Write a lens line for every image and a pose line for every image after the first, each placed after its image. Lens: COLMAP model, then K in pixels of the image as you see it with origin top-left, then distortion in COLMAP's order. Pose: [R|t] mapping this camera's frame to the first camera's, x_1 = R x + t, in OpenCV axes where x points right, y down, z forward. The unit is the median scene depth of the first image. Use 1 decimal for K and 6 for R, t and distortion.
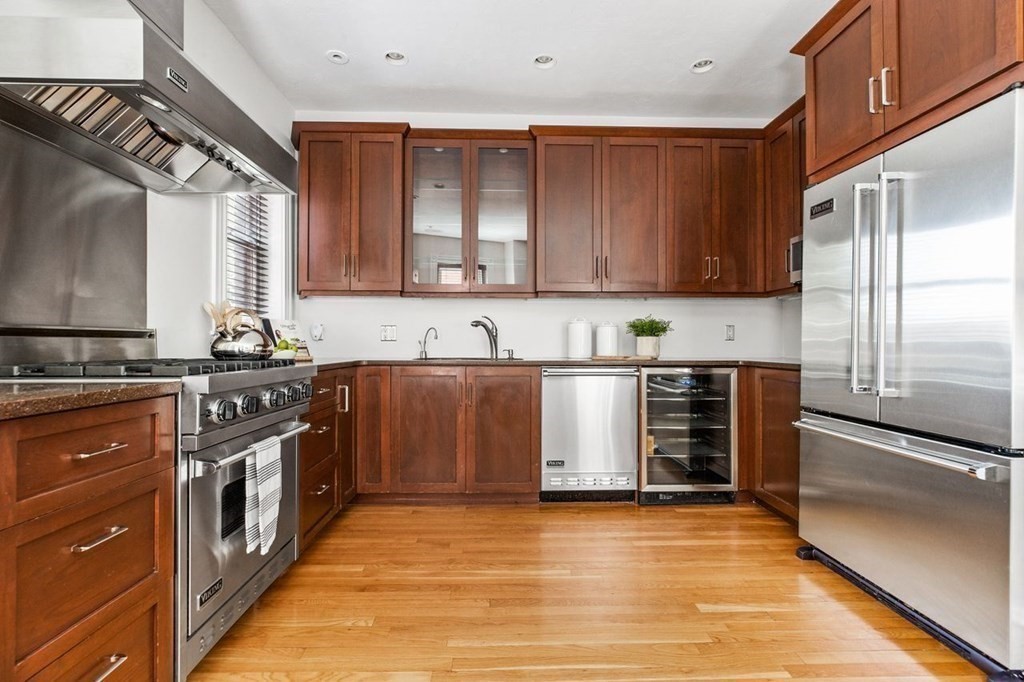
lens RADIAL K [[465.1, 0, 514.4], [0, 465.1, 338.2], [0, 0, 1]] dist [-0.008465, 0.003996]
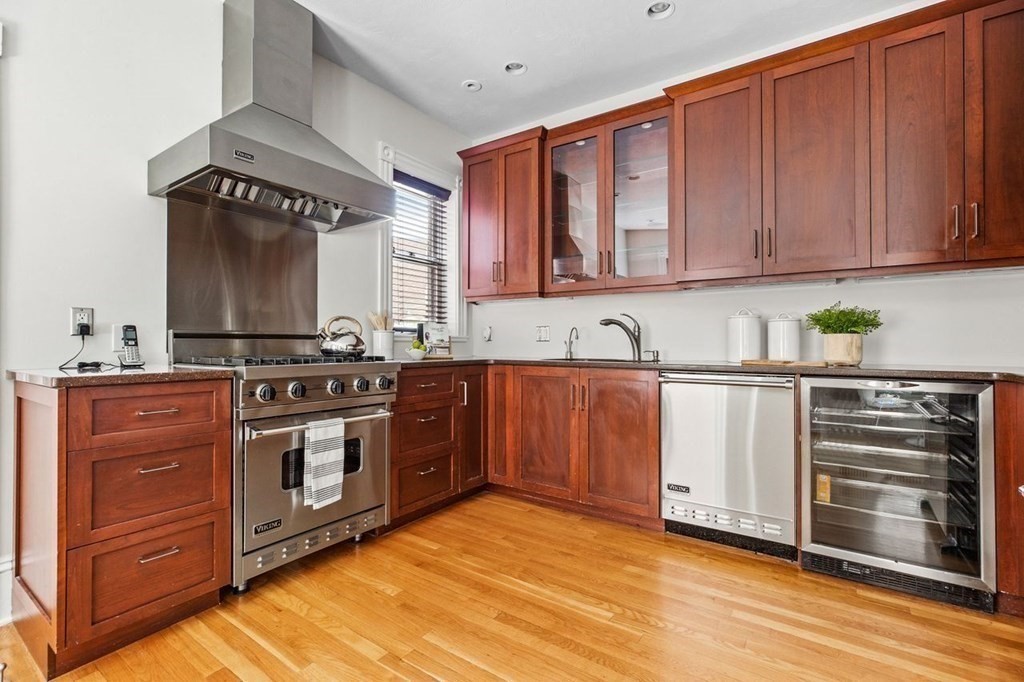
lens RADIAL K [[465.1, 0, 509.4], [0, 465.1, 338.2], [0, 0, 1]] dist [-0.008465, 0.003996]
pose [[0.801748, -0.007356, -0.597616, 0.346236], [0.006010, 0.999973, -0.004246, 0.003537], [0.597631, -0.000187, 0.801771, 0.159834]]
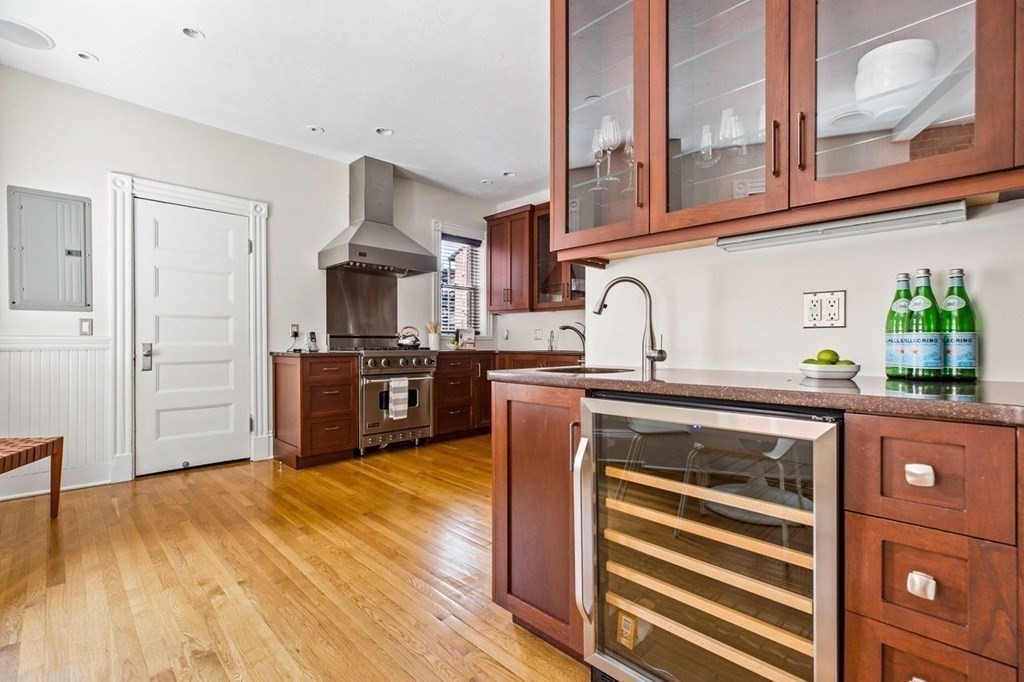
lens RADIAL K [[465.1, 0, 511.9], [0, 465.1, 344.4], [0, 0, 1]] dist [-0.008465, 0.003996]
pose [[0.685832, 0.002082, -0.727756, 0.992681], [0.007376, 0.999925, 0.009811, 0.007401], [0.727722, -0.012096, 0.685765, -0.176429]]
